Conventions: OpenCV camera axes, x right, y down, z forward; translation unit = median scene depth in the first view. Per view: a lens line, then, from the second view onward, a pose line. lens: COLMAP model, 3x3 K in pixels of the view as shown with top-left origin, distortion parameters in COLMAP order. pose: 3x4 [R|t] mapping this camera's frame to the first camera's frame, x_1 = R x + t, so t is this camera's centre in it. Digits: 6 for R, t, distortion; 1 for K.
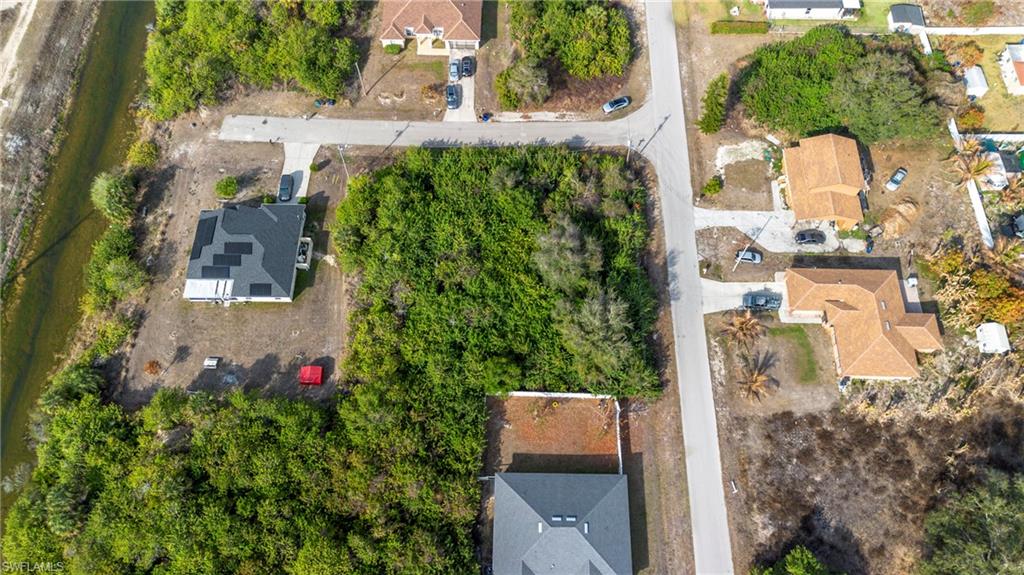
lens RADIAL K [[733.6, 0, 512.0], [0, 733.6, 287.5], [0, 0, 1]] dist [0.117953, -0.124240]
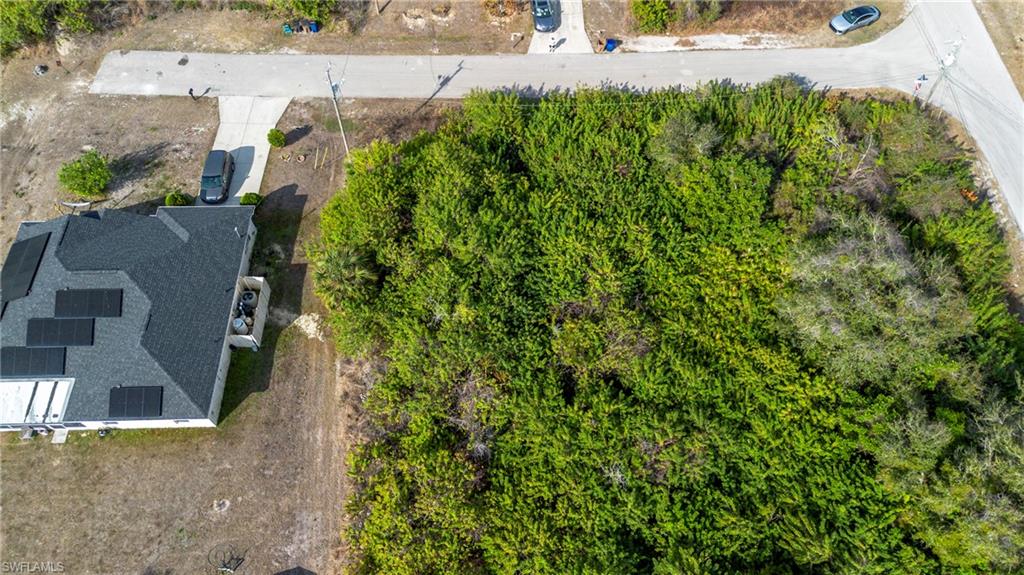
lens RADIAL K [[733.6, 0, 512.0], [0, 733.6, 287.5], [0, 0, 1]] dist [0.117953, -0.124240]
pose [[0.999673, -0.022456, 0.012208, -0.129150], [0.023430, 0.995970, -0.086568, -0.018730], [-0.010215, 0.086826, 0.996171, 0.556716]]
